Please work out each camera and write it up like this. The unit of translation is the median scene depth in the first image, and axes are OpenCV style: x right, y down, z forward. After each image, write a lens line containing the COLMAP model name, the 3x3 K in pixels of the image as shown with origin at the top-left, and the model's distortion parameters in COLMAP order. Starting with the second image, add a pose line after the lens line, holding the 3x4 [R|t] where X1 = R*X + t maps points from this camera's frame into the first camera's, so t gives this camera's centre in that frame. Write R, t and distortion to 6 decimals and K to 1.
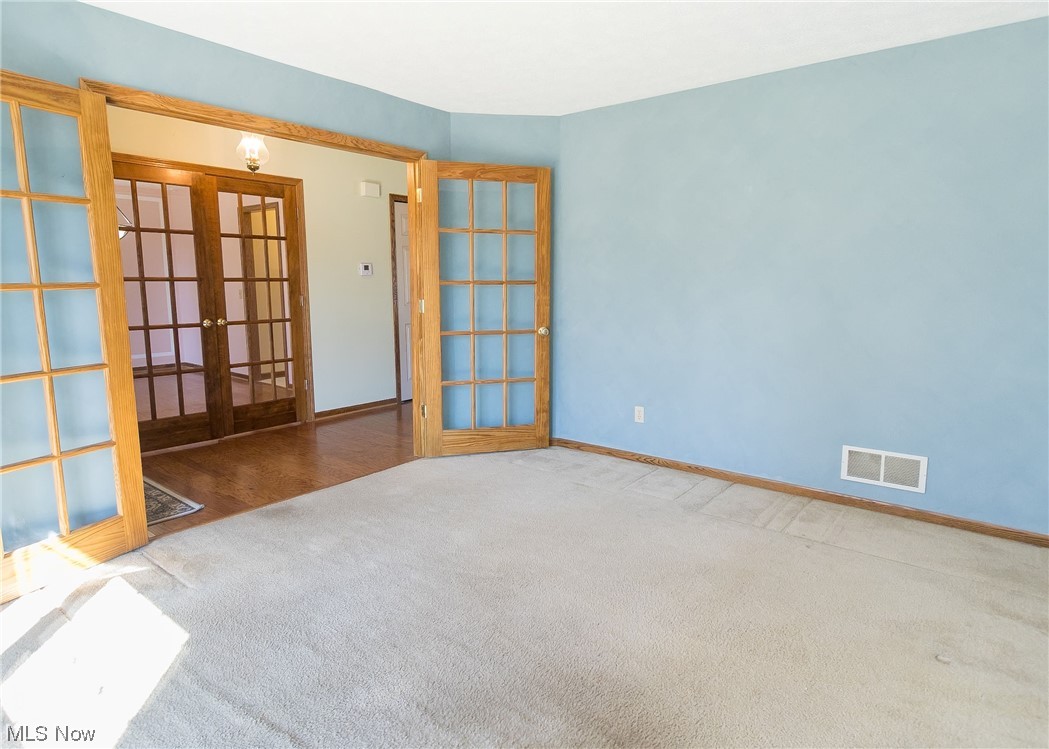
lens RADIAL K [[629.4, 0, 529.3], [0, 629.4, 371.5], [0, 0, 1]] dist [0.001264, -0.000388]
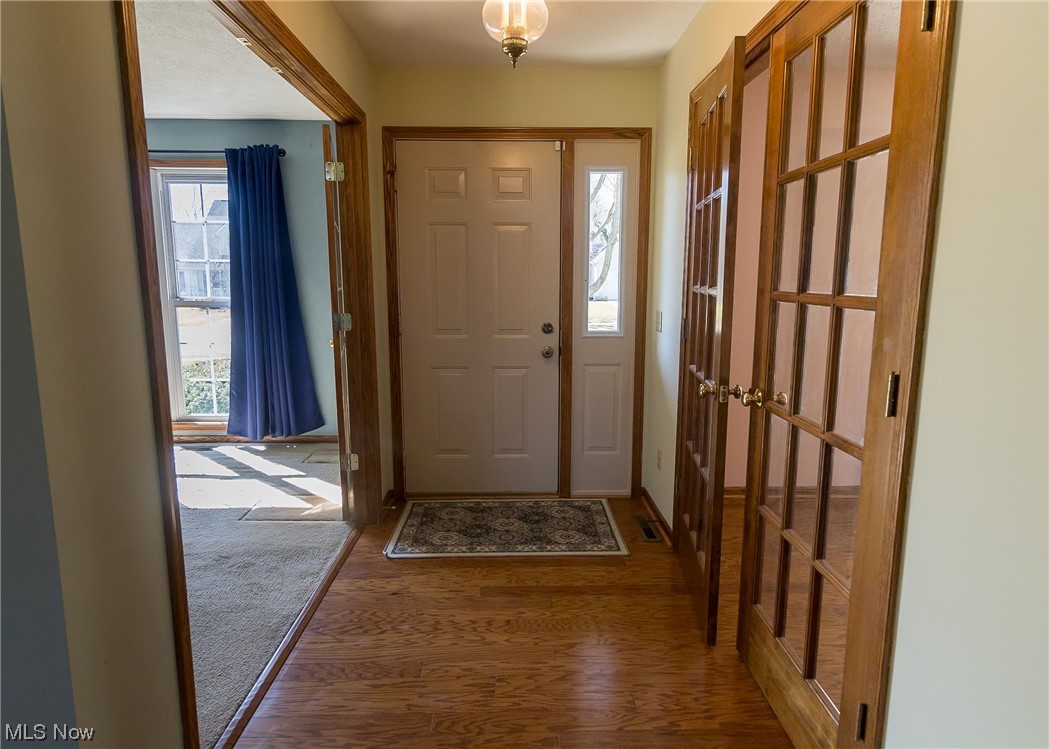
lens RADIAL K [[629.4, 0, 529.3], [0, 629.4, 371.5], [0, 0, 1]] dist [0.001264, -0.000388]
pose [[-0.781460, 0.095105, -0.616664, -0.175297], [-0.095424, 0.958473, 0.268745, -0.257990], [0.616615, 0.268858, -0.739933, 1.656587]]
